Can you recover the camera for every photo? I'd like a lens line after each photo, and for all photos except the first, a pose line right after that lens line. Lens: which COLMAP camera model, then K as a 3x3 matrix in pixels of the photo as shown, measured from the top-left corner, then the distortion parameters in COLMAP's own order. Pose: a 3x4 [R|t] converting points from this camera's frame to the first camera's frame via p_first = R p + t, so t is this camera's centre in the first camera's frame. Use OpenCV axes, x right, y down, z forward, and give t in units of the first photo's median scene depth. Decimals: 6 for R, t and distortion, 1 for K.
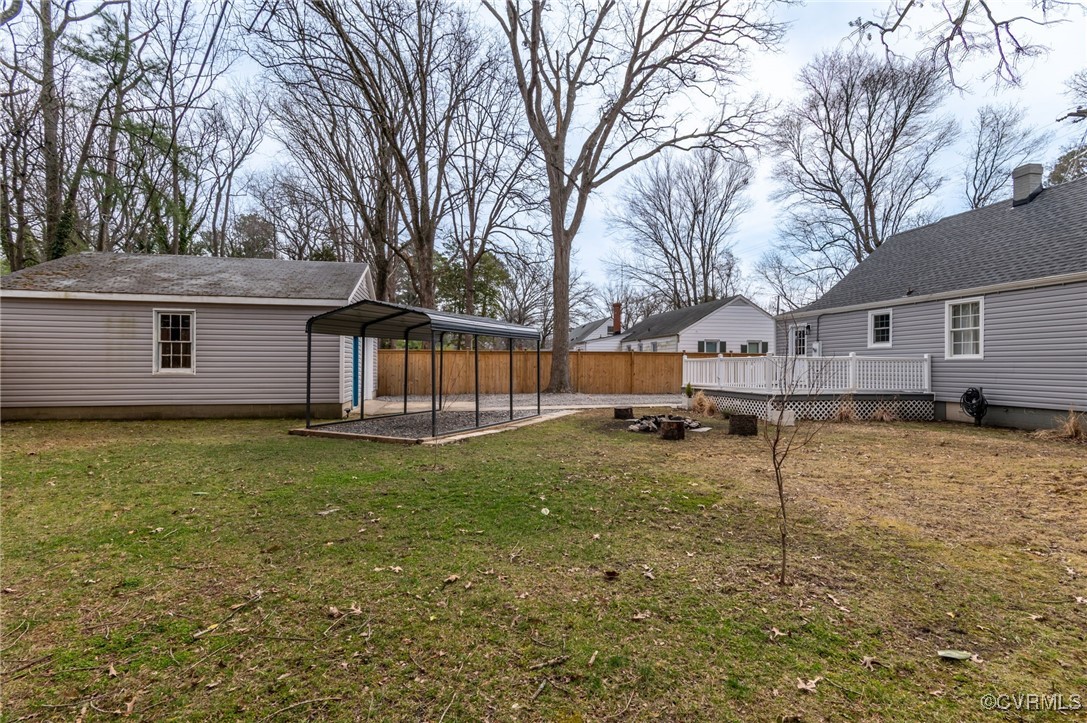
lens RADIAL K [[527.8, 0, 541.5], [0, 527.8, 356.3], [0, 0, 1]] dist [0.014989, 0.001215]
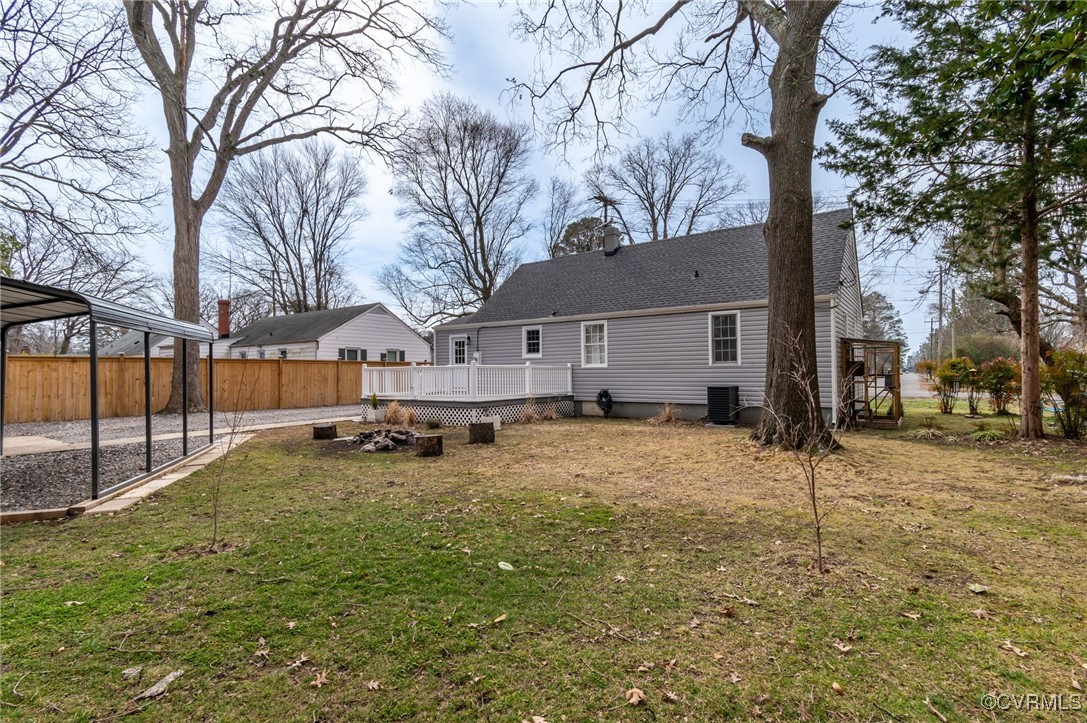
lens RADIAL K [[527.8, 0, 541.1], [0, 527.8, 357.6], [0, 0, 1]] dist [0.014989, 0.001215]
pose [[0.723550, 0.010960, 0.690185, -0.134748], [-0.002057, 0.999904, -0.013722, -0.000473], [-0.690269, 0.008509, 0.723503, 0.108968]]
